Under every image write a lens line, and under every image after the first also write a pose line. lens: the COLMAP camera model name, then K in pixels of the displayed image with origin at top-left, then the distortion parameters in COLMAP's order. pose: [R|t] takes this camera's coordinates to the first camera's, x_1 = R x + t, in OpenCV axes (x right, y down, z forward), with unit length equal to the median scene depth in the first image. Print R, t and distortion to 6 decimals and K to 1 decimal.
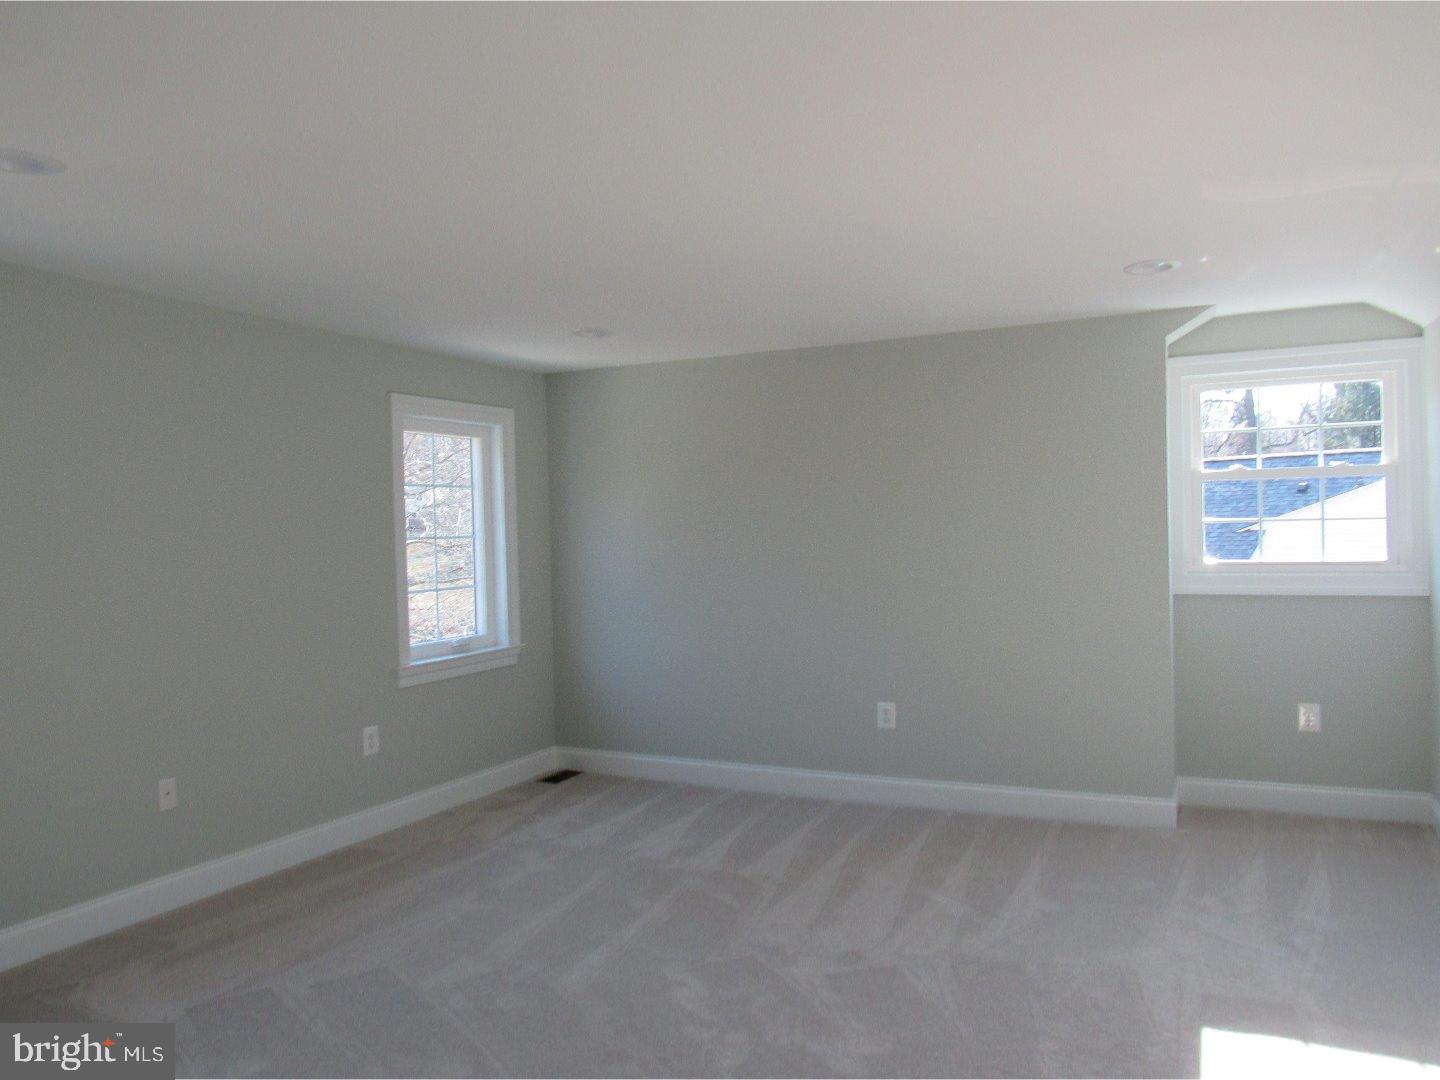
lens RADIAL K [[1040.5, 0, 716.1], [0, 1040.5, 524.4], [0, 0, 1]] dist [-0.012352, -0.012709]
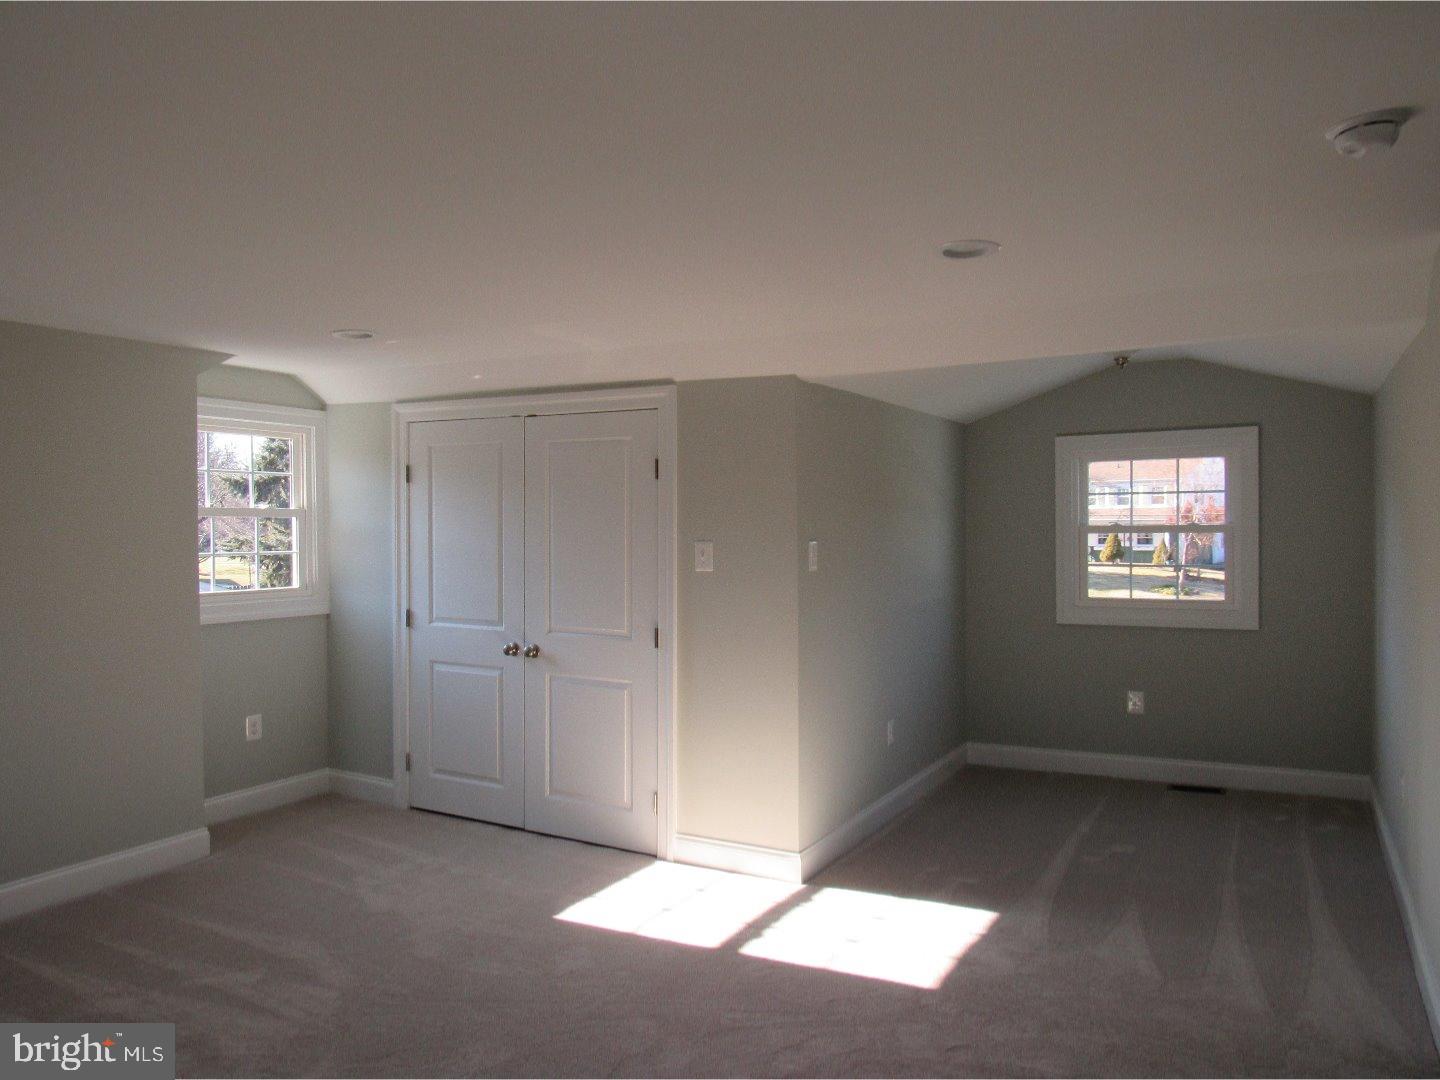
lens RADIAL K [[1040.5, 0, 717.8], [0, 1040.5, 547.2], [0, 0, 1]] dist [-0.012352, -0.012709]
pose [[0.033862, 0.002721, 0.999423, -0.526276], [-0.001042, 0.999996, -0.002687, -0.009477], [-0.999426, -0.000950, 0.033865, 0.424341]]
